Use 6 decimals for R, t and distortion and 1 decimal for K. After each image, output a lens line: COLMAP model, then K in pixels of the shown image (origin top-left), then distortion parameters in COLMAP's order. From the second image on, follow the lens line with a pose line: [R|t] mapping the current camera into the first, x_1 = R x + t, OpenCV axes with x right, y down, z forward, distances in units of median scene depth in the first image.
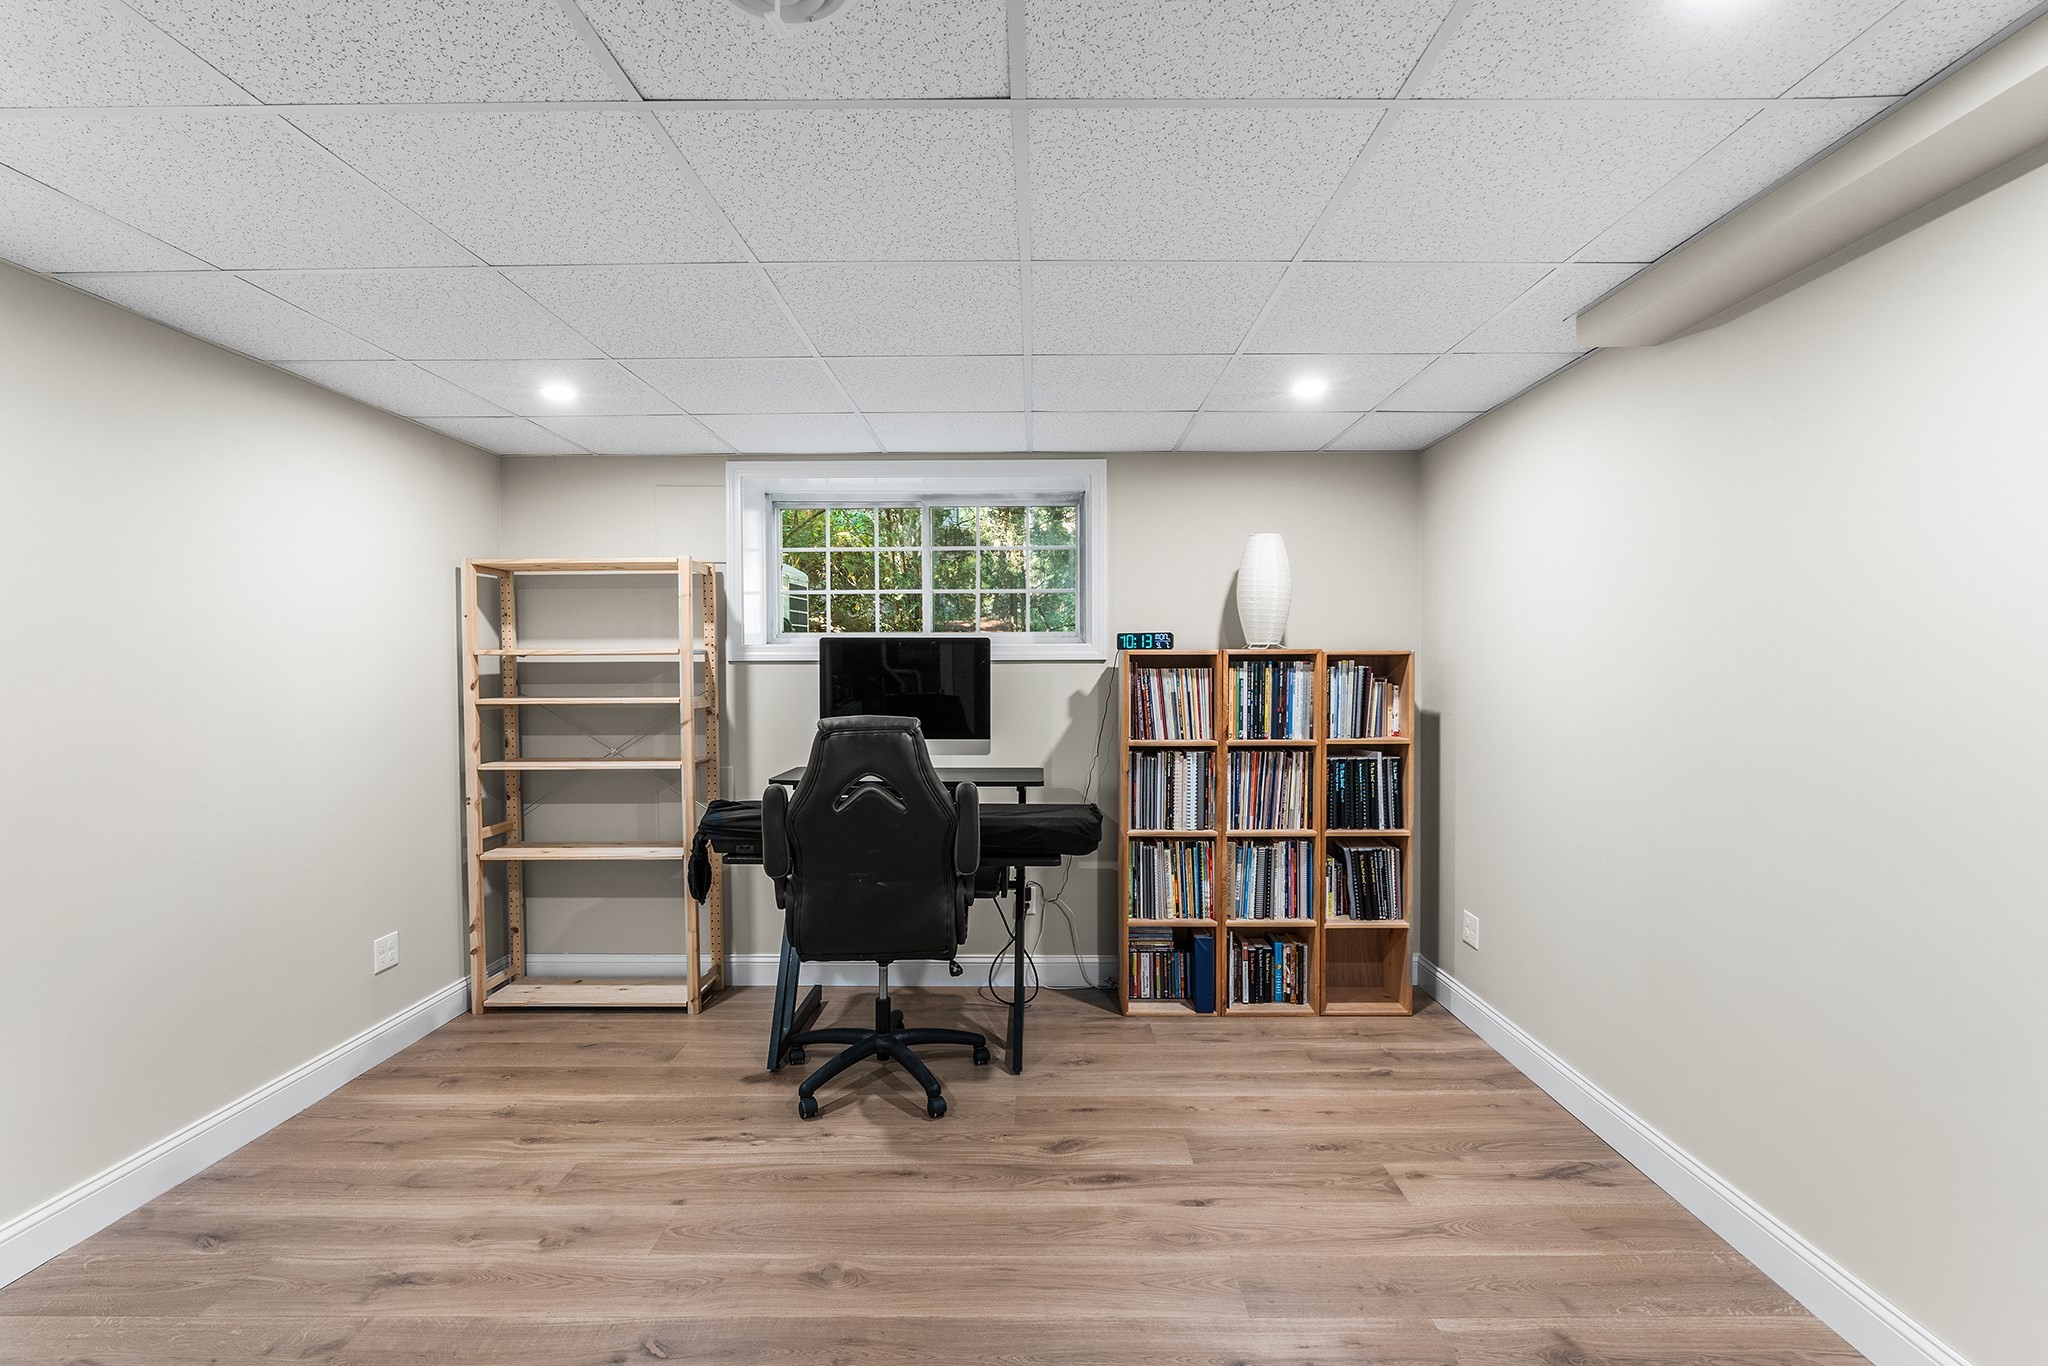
lens RADIAL K [[947.6, 0, 1024.0], [0, 947.6, 683.0], [0, 0, 1]] dist [-0.002821, 0.000234]
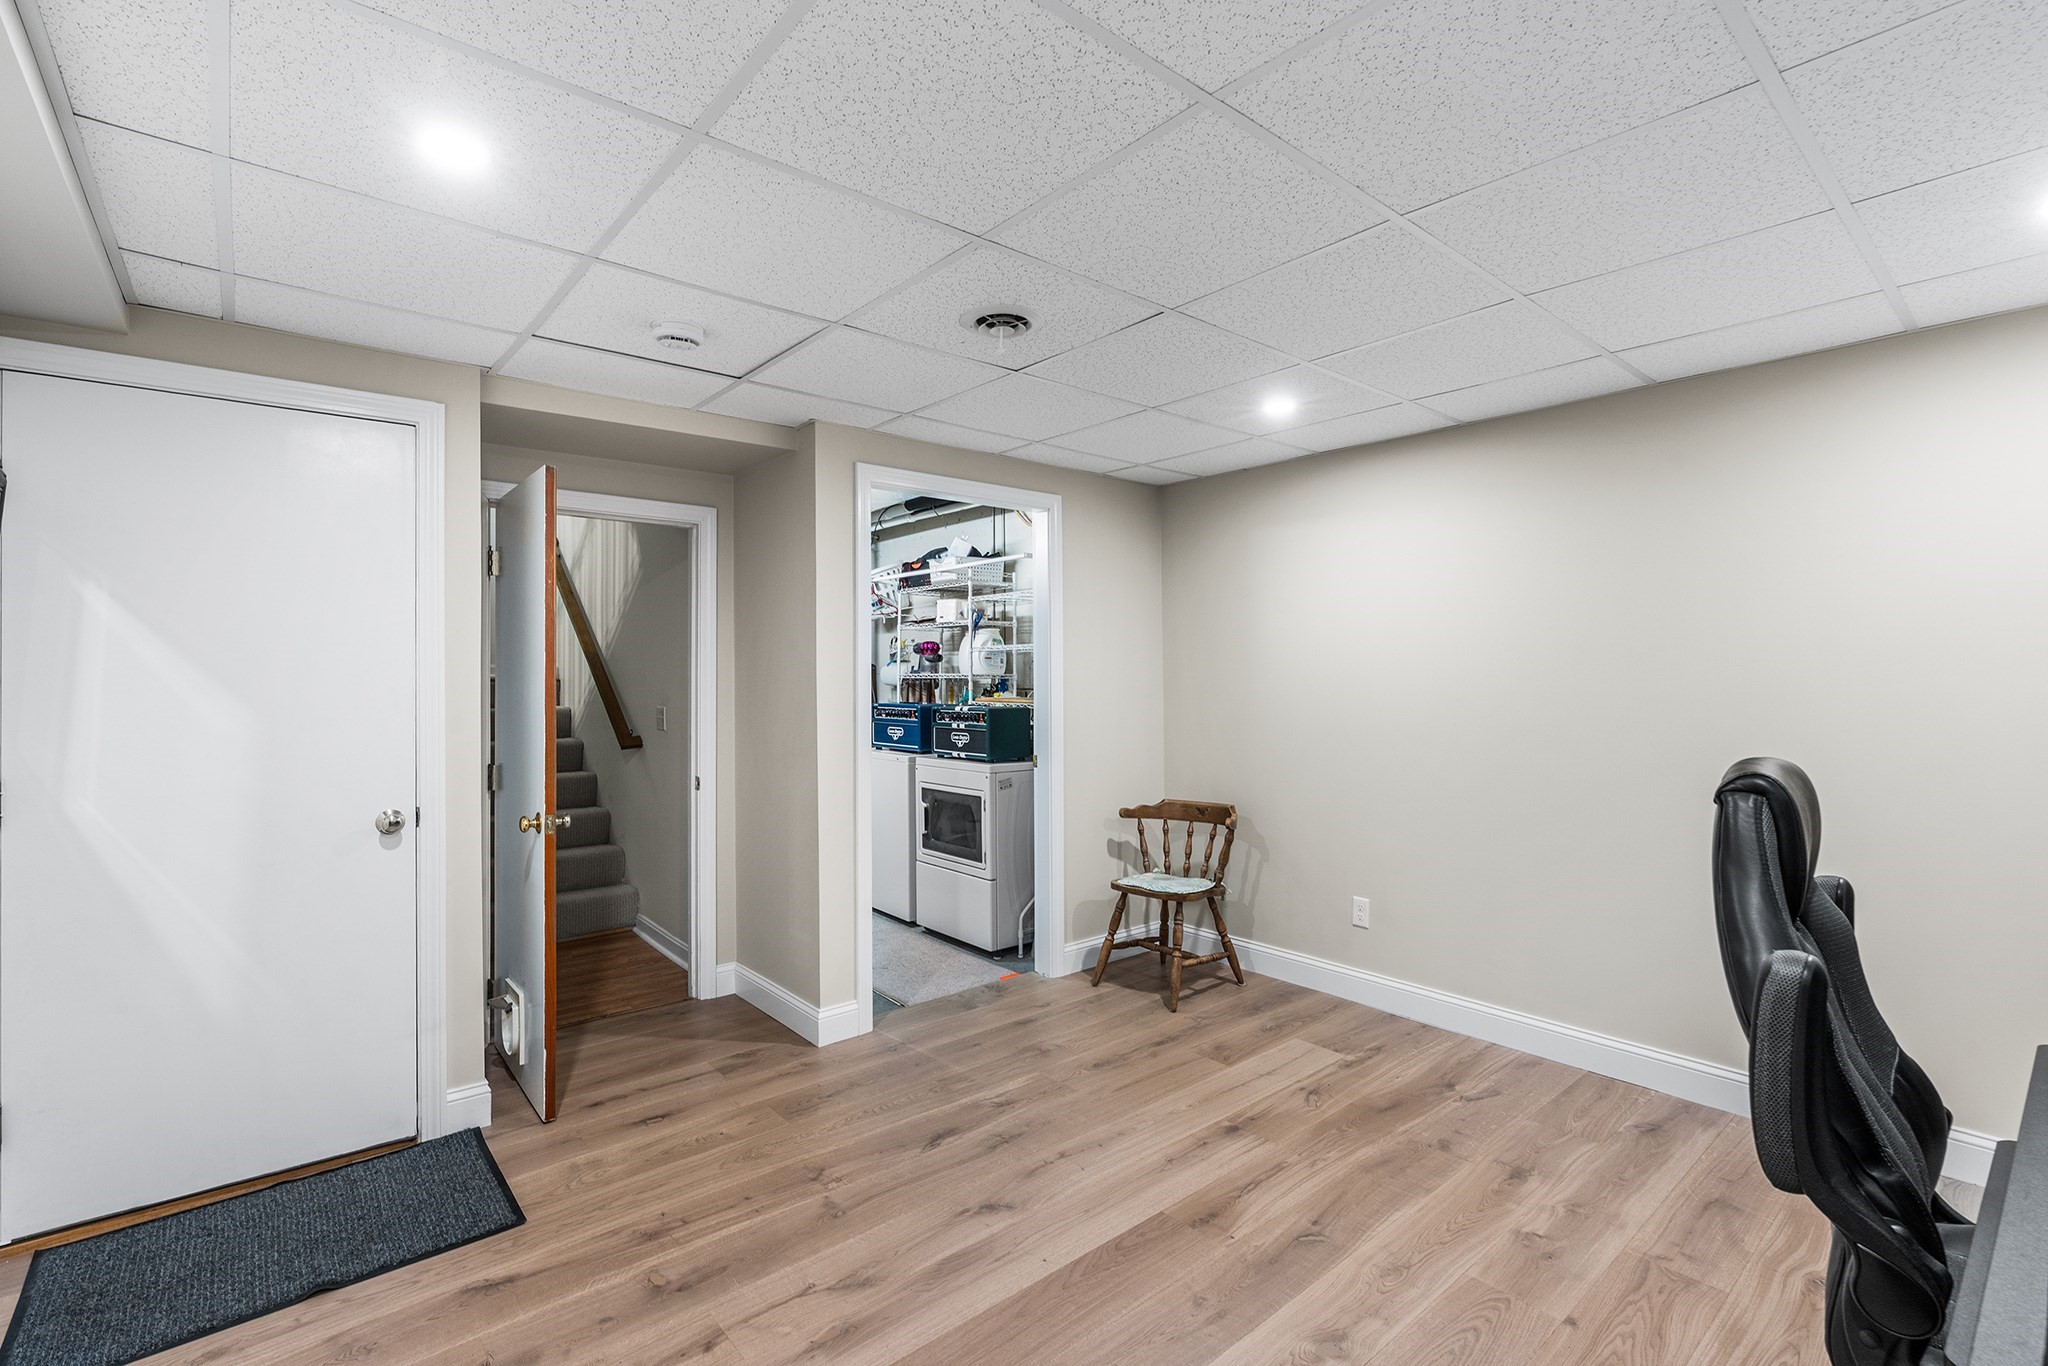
lens RADIAL K [[947.6, 0, 1024.0], [0, 947.6, 683.0], [0, 0, 1]] dist [-0.002821, 0.000234]
pose [[-0.763811, 0.017676, -0.645198, 0.565820], [-0.000062, 0.999623, 0.027460, -0.027440], [0.645441, 0.021014, -0.763521, 1.442405]]
